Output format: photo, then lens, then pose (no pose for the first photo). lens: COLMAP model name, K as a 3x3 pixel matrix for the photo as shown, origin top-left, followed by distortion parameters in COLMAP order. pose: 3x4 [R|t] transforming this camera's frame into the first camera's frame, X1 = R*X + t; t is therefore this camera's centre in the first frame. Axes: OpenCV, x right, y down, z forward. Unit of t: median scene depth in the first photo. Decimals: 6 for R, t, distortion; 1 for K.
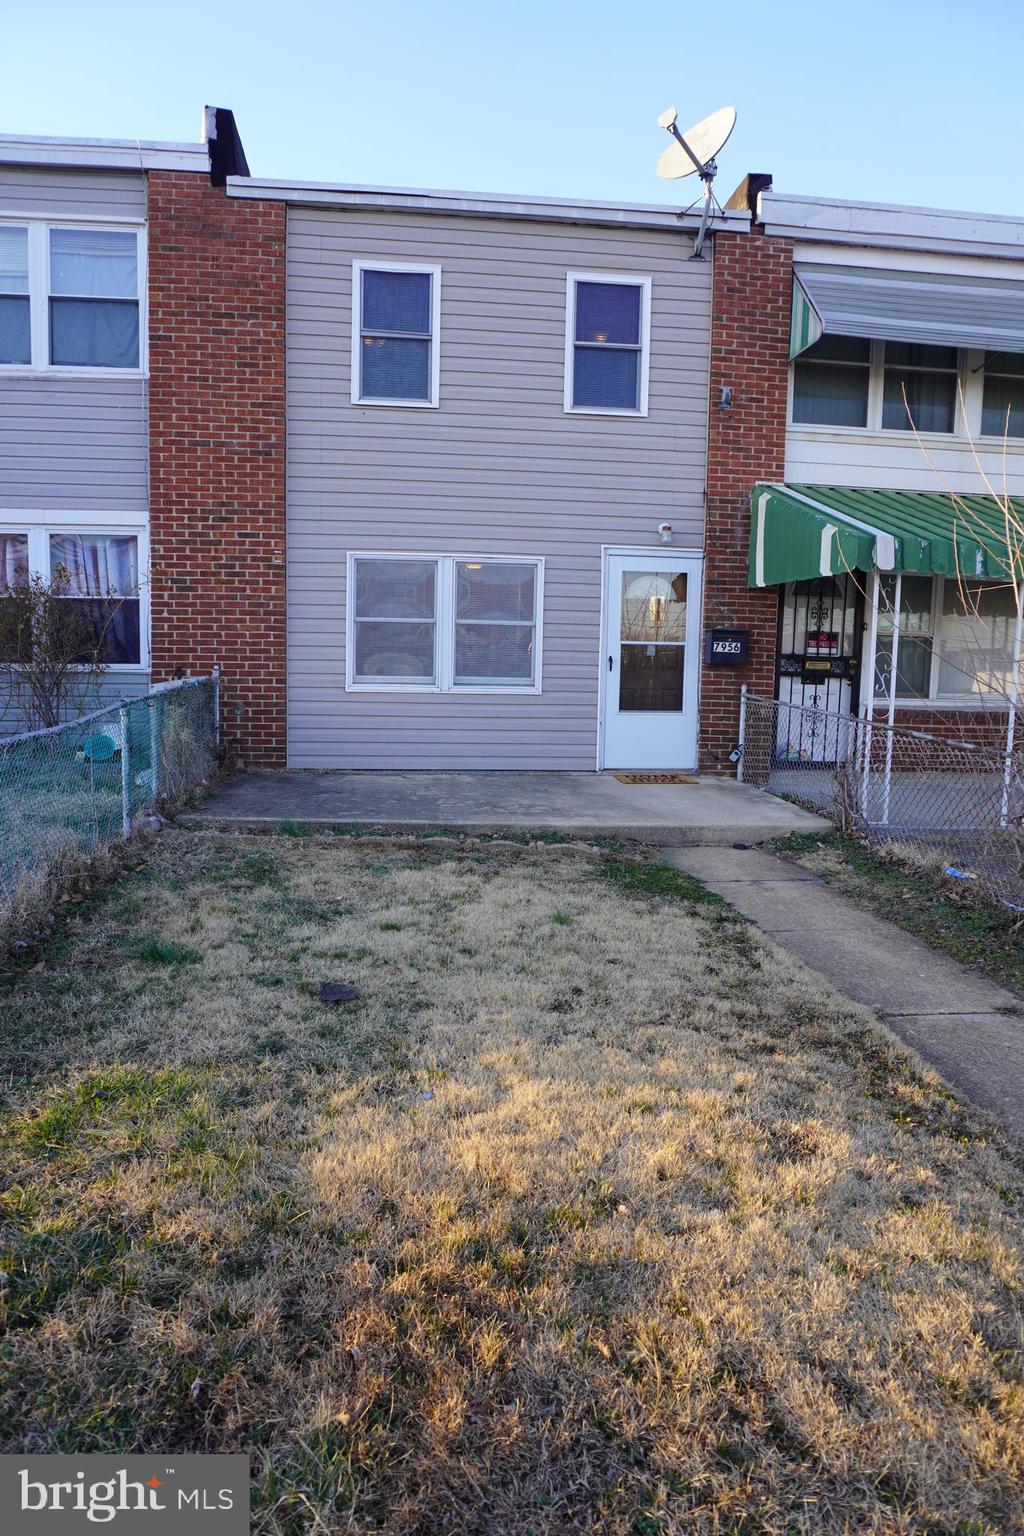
lens RADIAL K [[1032.3, 0, 515.7], [0, 1032.3, 776.5], [0, 0, 1]] dist [-0.046642, 0.033651]
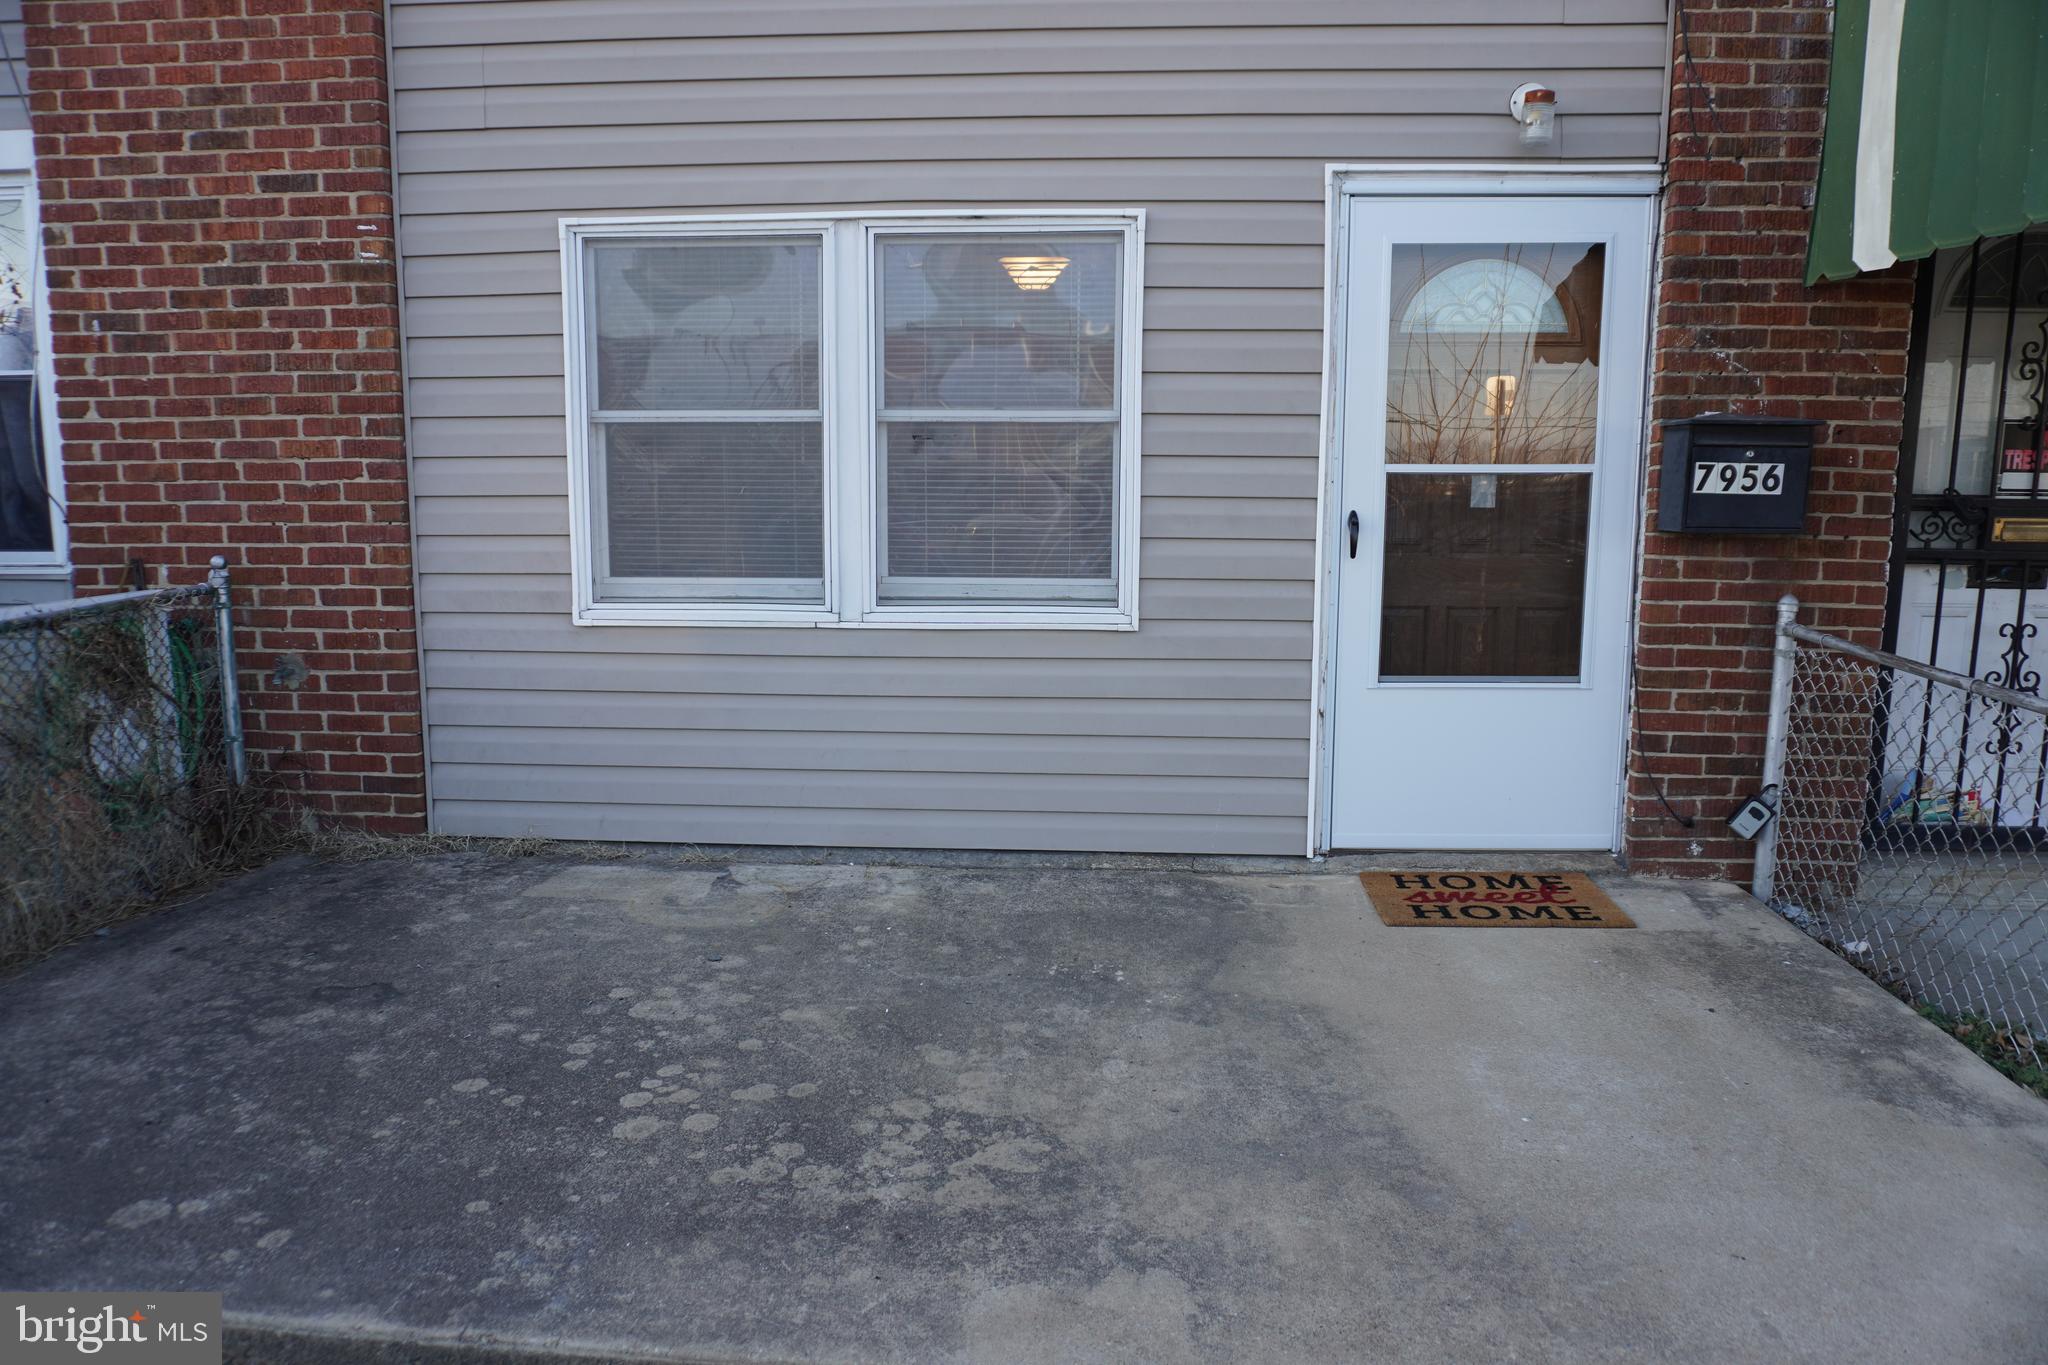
lens RADIAL K [[1376.4, 0, 1033.3], [0, 1376.4, 680.4], [0, 0, 1]] dist [-0.046642, 0.033651]
pose [[0.983797, 0.009197, -0.179050, 0.071298], [-0.003256, 0.999435, 0.033446, -0.078257], [0.179257, -0.032321, 0.983271, 0.560699]]
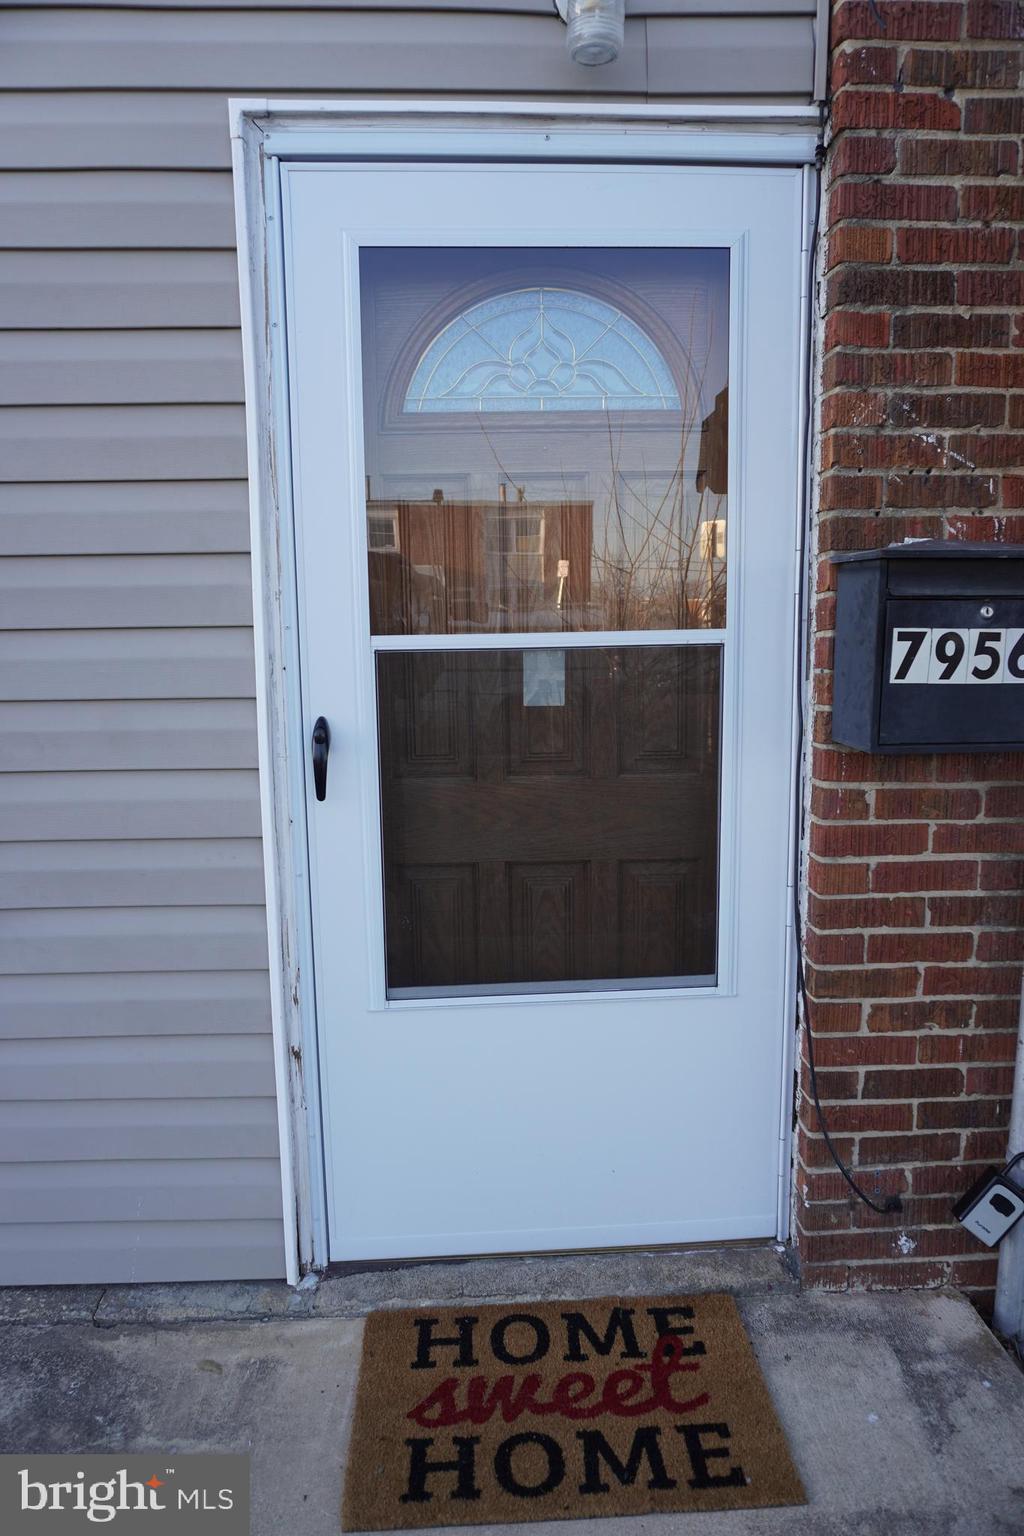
lens RADIAL K [[1032.3, 0, 503.5], [0, 1032.3, 761.6], [0, 0, 1]] dist [-0.046642, 0.033651]
pose [[0.996566, -0.020681, -0.080182, 0.141550], [0.023537, 0.999116, 0.034832, -0.115844], [0.079391, -0.036600, 0.996171, 0.824216]]
